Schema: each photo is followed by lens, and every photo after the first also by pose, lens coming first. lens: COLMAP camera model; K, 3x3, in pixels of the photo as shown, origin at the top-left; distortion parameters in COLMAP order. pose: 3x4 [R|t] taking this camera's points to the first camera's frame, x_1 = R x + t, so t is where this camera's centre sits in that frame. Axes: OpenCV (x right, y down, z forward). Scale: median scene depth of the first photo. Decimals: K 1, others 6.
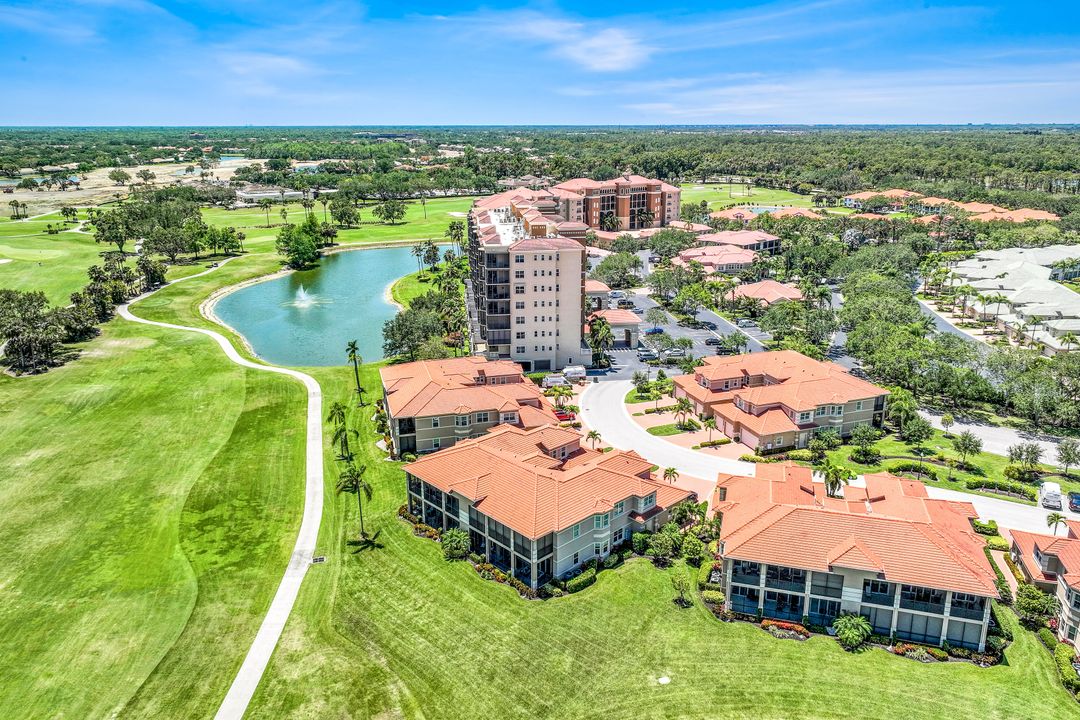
lens RADIAL K [[758.8, 0, 534.8], [0, 758.8, 356.8], [0, 0, 1]] dist [0.007052, 0.005909]
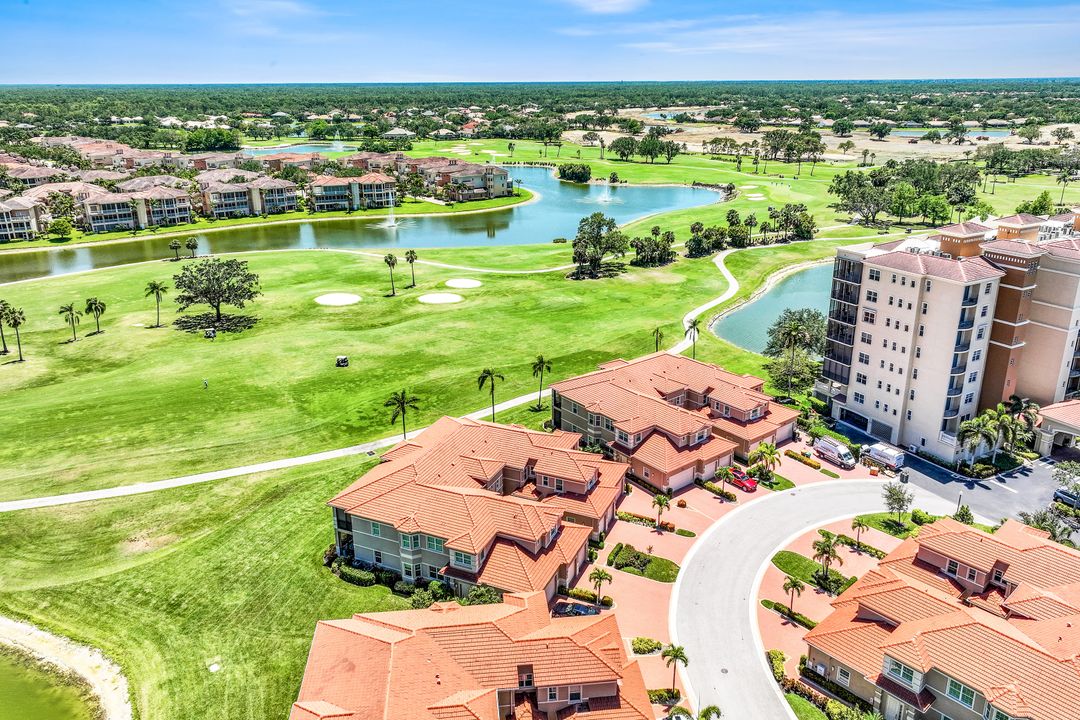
lens RADIAL K [[758.8, 0, 536.7], [0, 758.8, 349.4], [0, 0, 1]] dist [0.007052, 0.005909]
pose [[0.387353, 0.307259, -0.869224, 0.494614], [-0.264668, 0.940203, 0.214405, -0.131062], [0.883125, 0.147005, 0.445512, 0.406323]]
